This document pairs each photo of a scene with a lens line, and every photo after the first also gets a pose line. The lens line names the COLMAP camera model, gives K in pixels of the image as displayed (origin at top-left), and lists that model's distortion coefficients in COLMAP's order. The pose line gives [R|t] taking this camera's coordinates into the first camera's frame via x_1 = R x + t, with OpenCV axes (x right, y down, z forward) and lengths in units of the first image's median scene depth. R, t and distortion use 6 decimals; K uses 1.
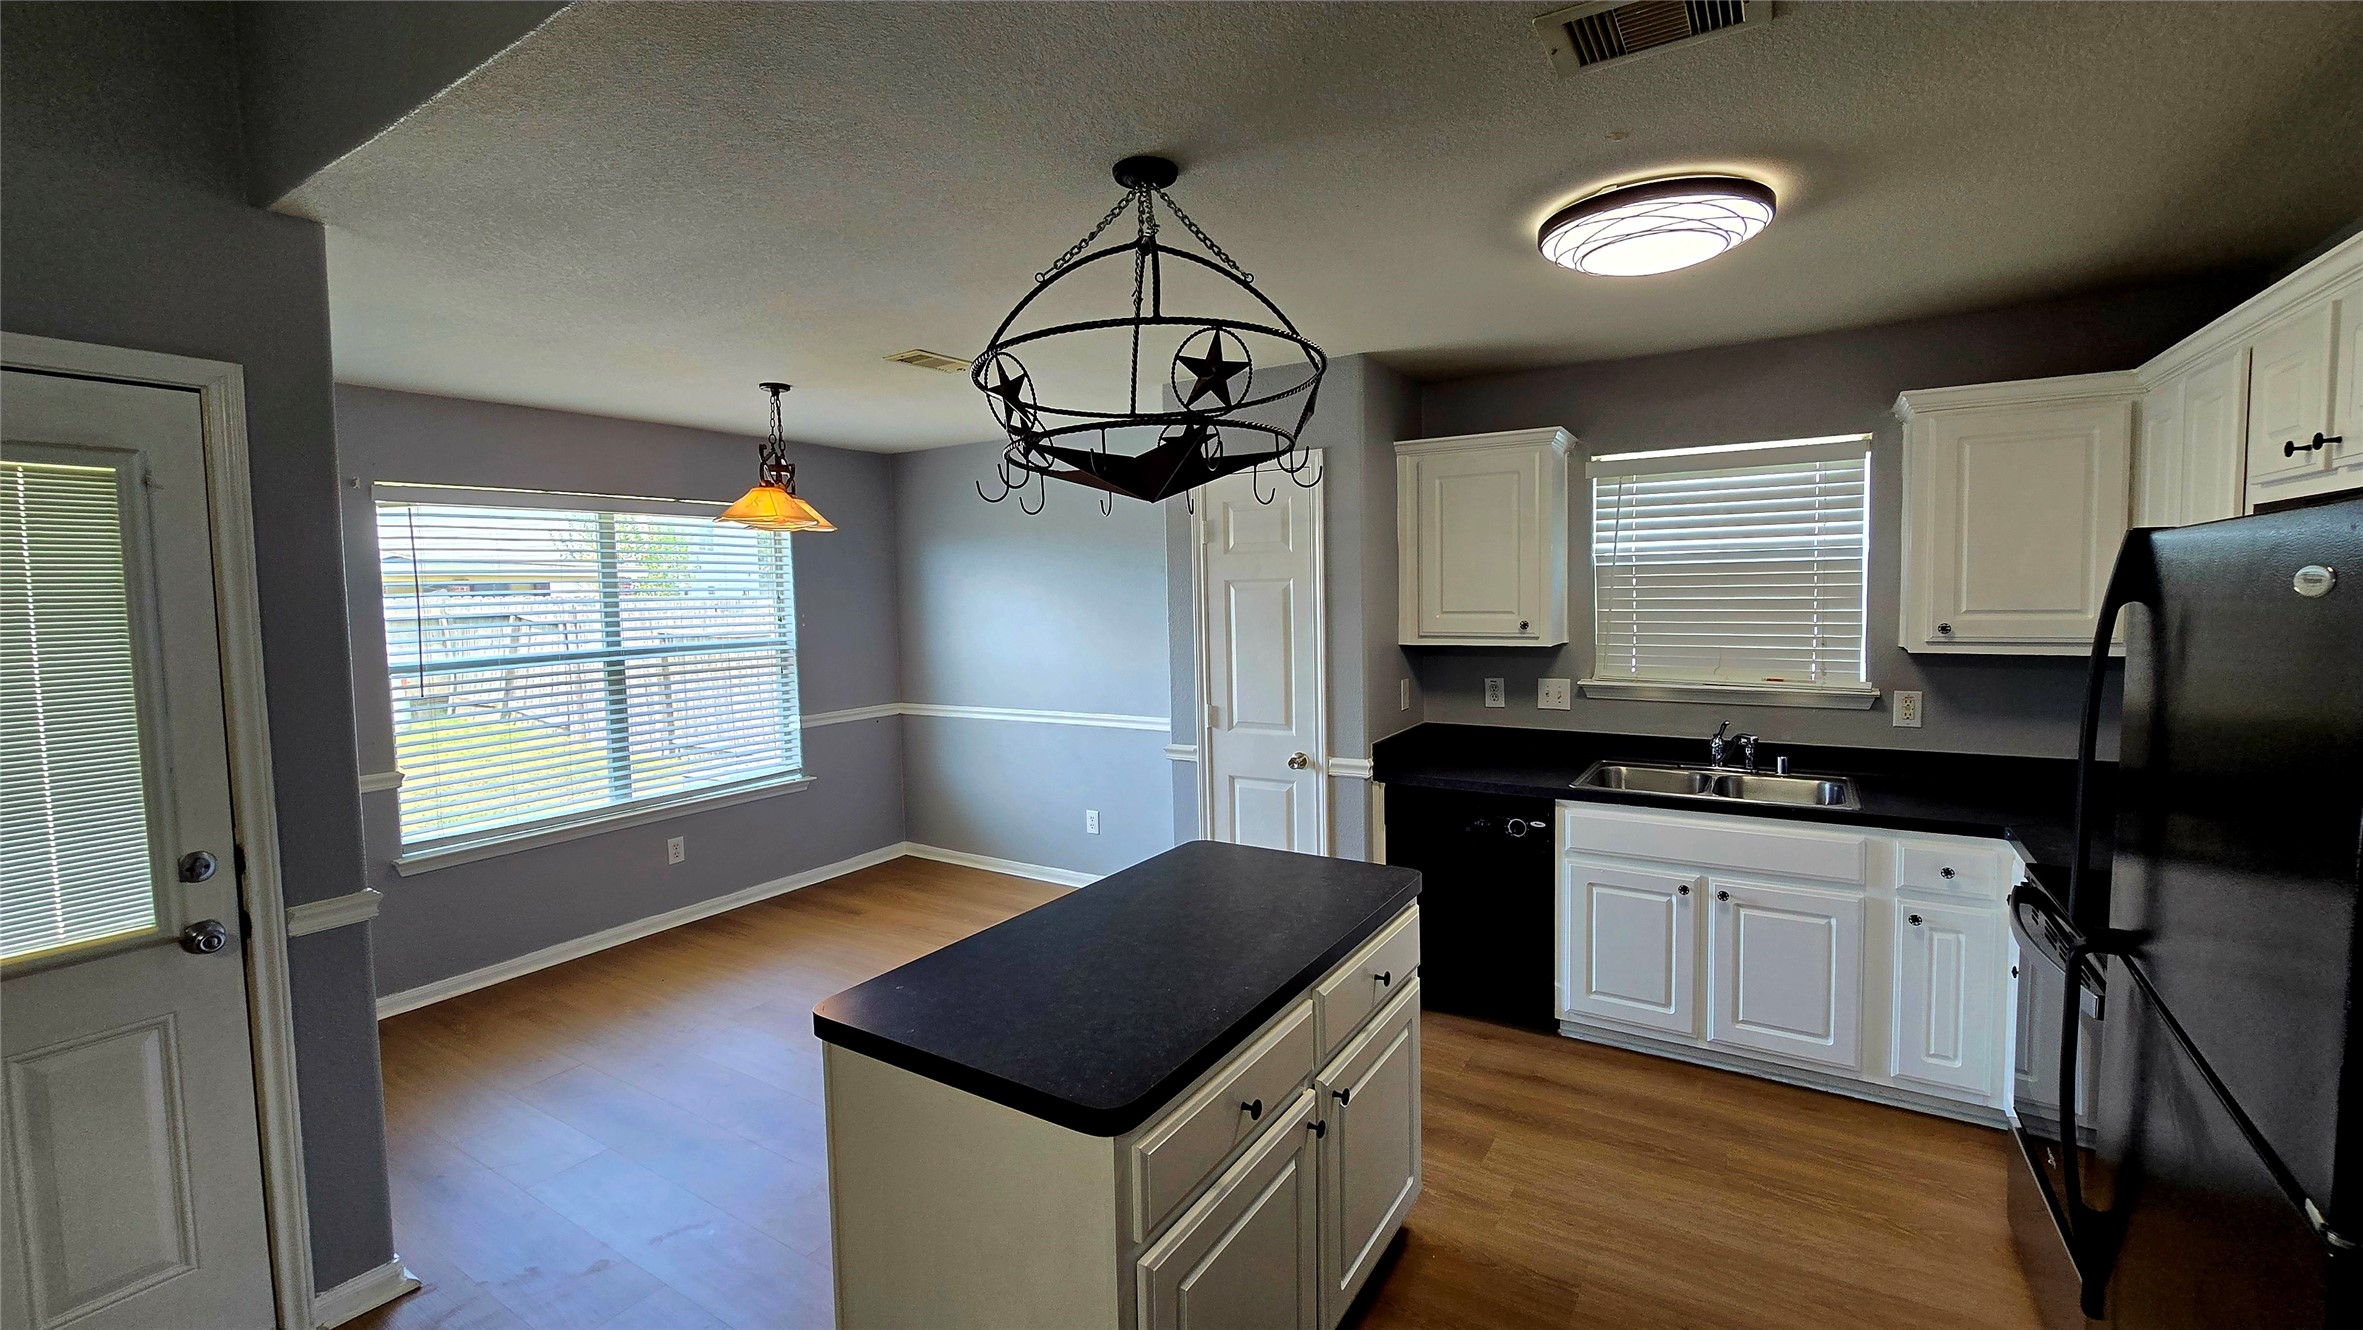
lens RADIAL K [[969.9, 0, 1193.8], [0, 969.9, 647.7], [0, 0, 1]] dist [-0.004834, 0.000829]
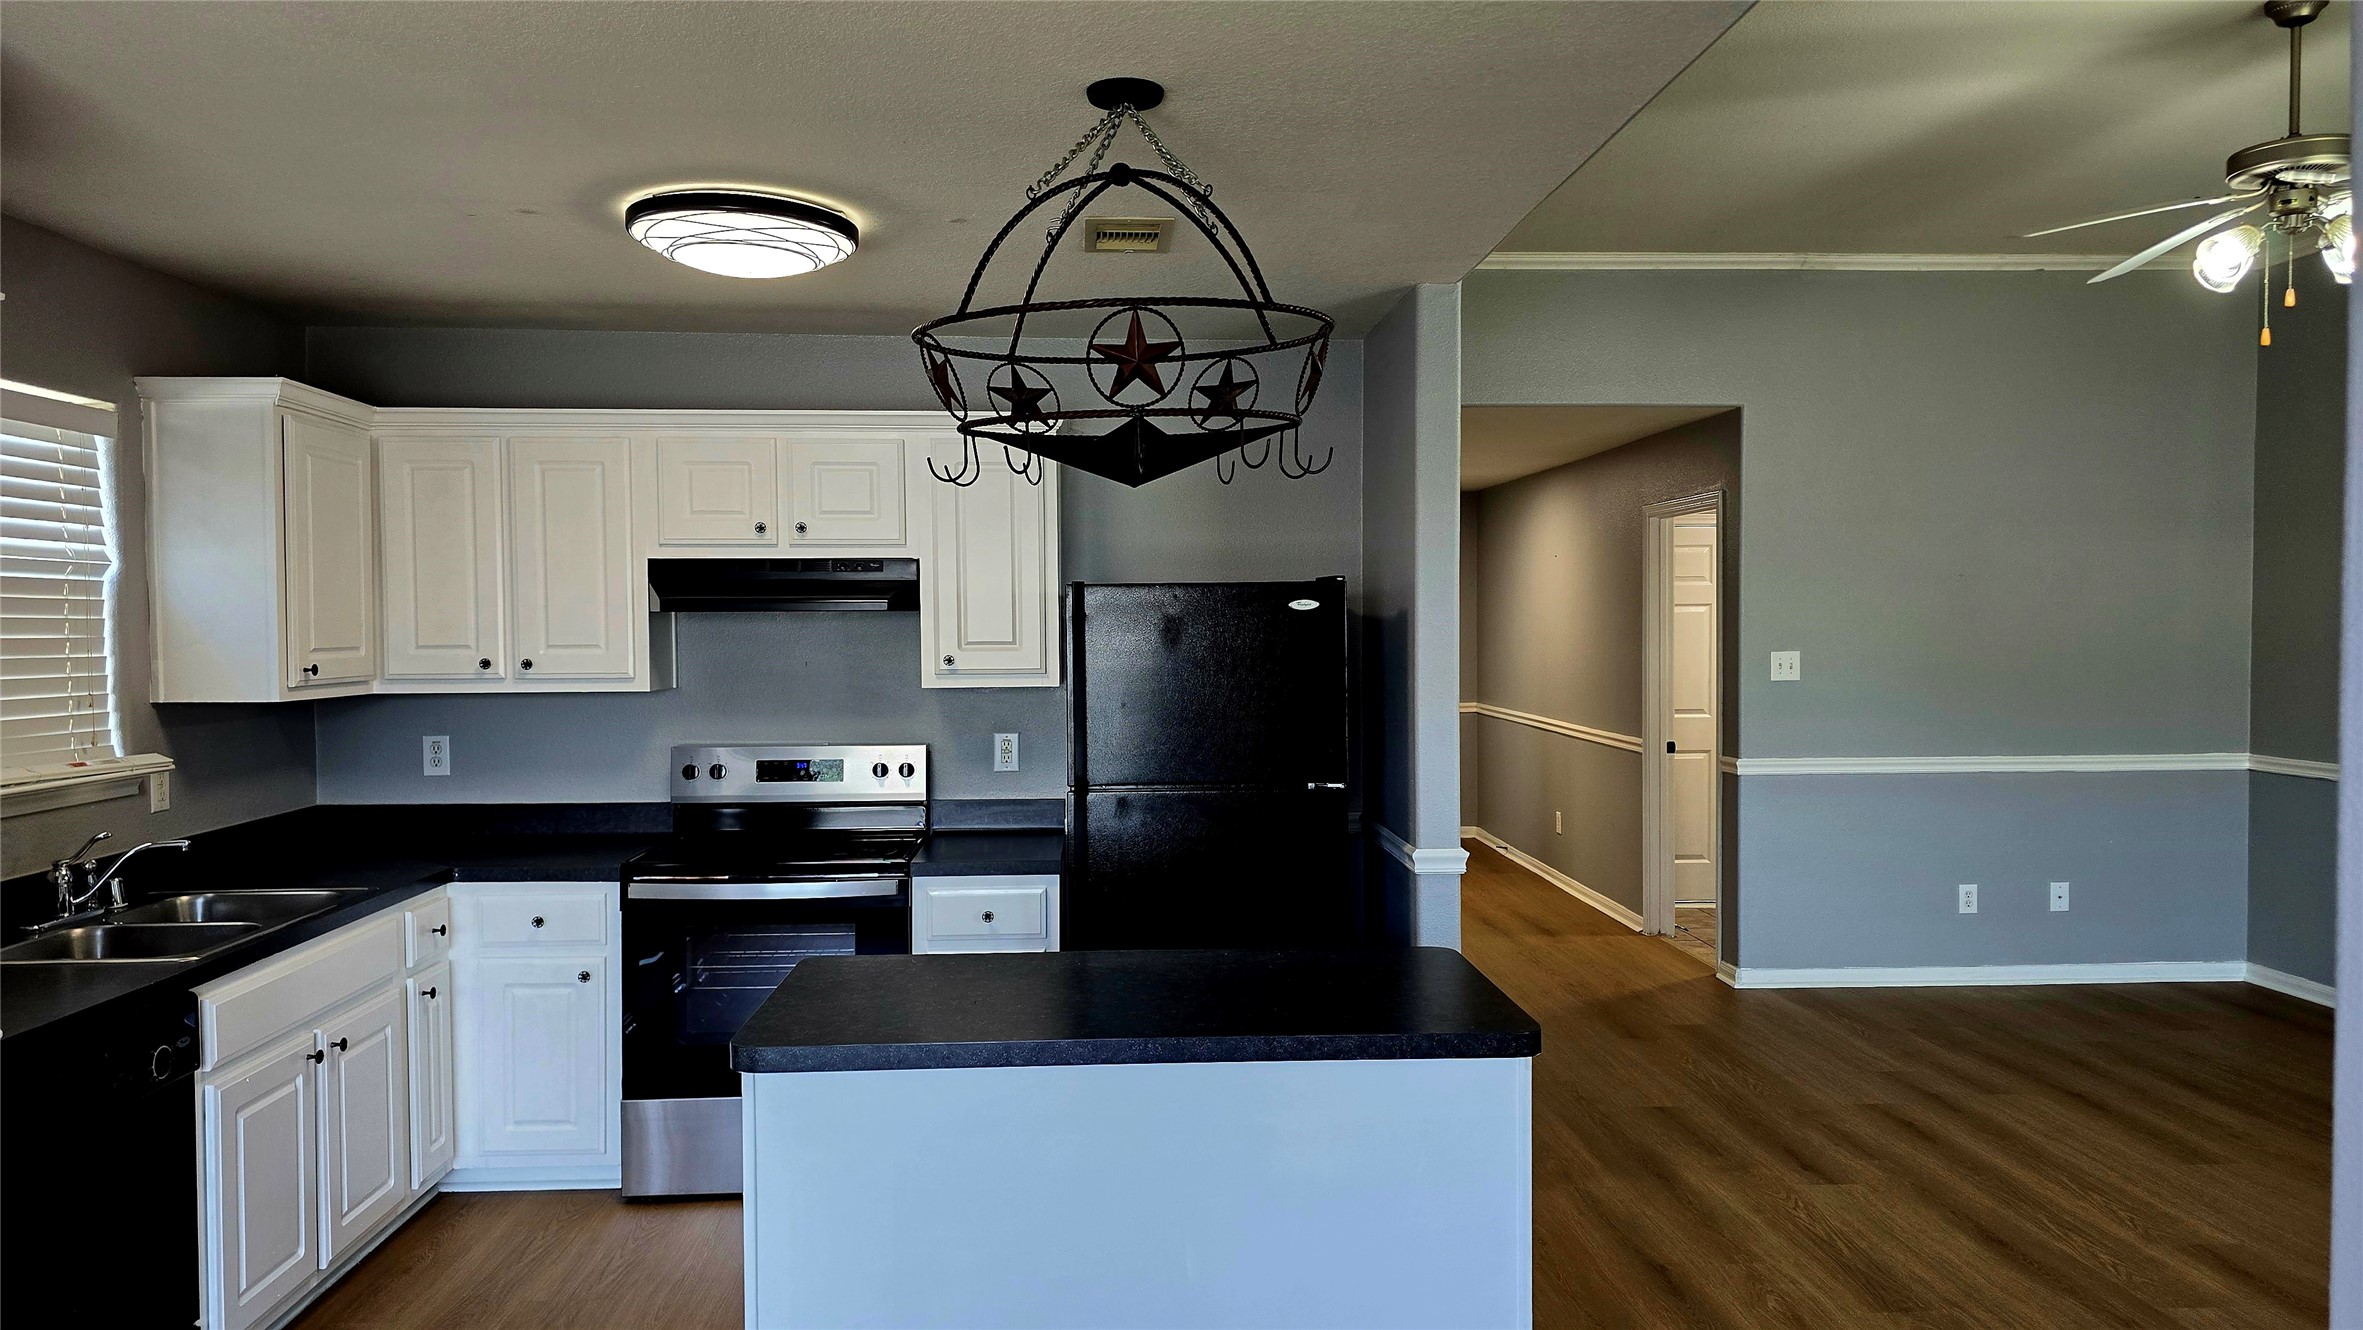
lens RADIAL K [[1605.2, 0, 1184.0], [0, 1605.2, 674.7], [0, 0, 1]] dist [0.034533, -0.019735]
pose [[-0.592211, -0.000193, 0.805783, -0.691011], [0.067542, 0.996469, 0.049880, -0.029455], [-0.802947, 0.083964, -0.590106, 1.040866]]
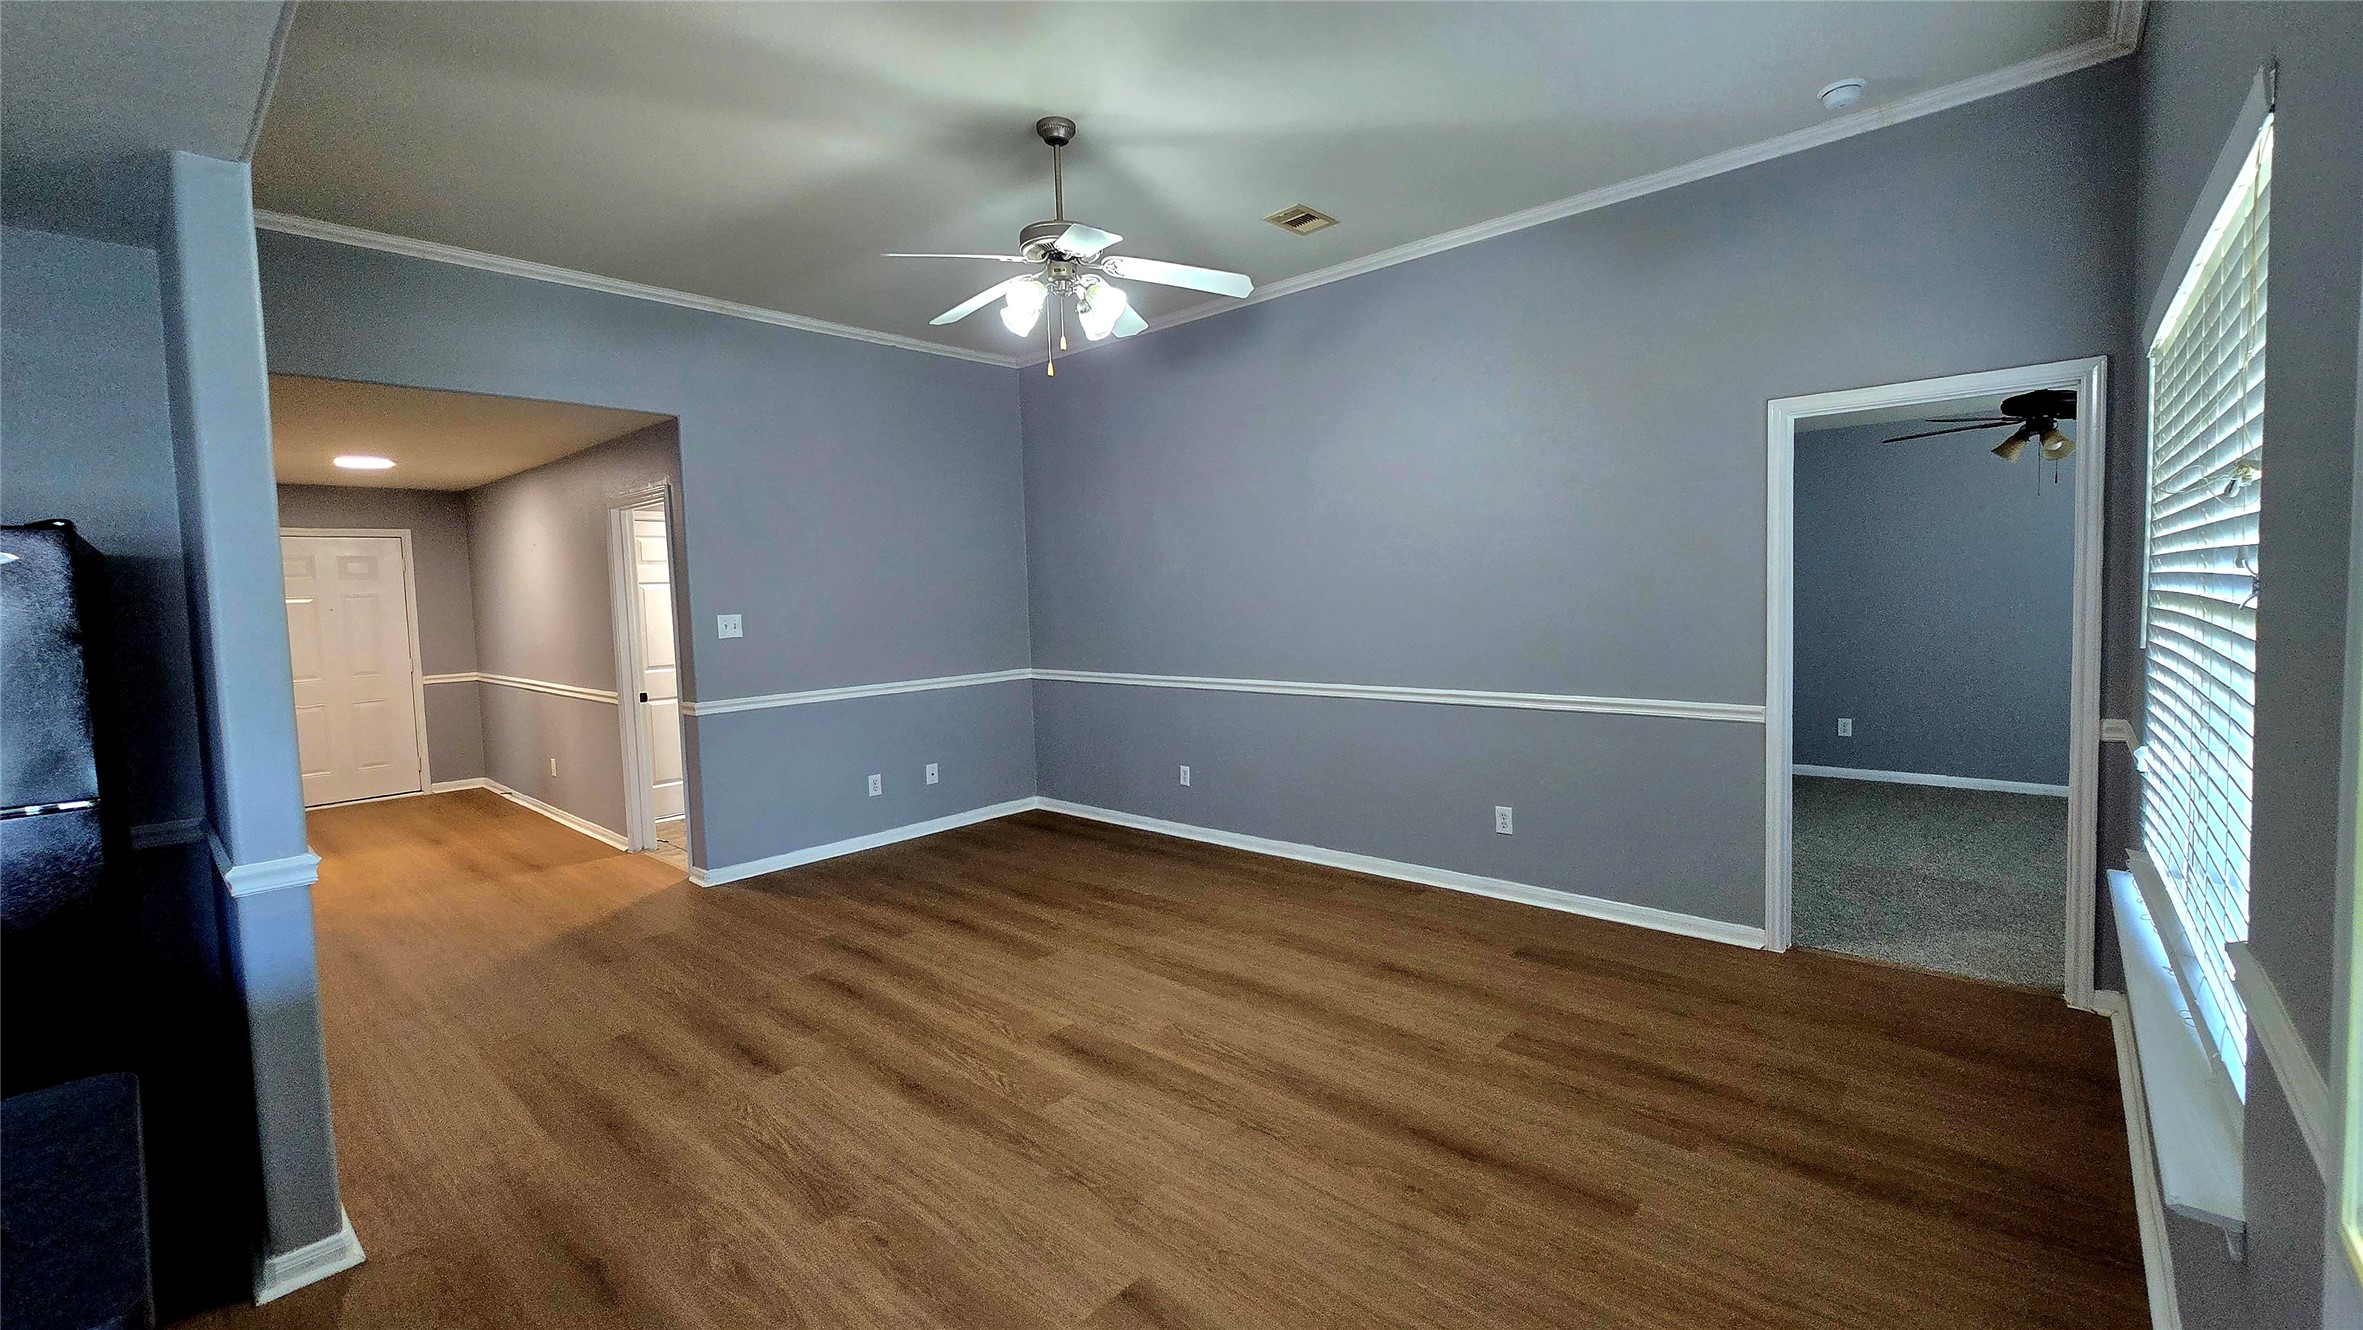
lens RADIAL K [[969.9, 0, 1195.4], [0, 969.9, 650.6], [0, 0, 1]] dist [-0.004834, 0.000829]
pose [[-0.986273, 0.044294, 0.159071, -0.482511], [0.063245, 0.991220, 0.116117, 0.017452], [-0.152531, 0.124584, -0.980415, 0.645619]]
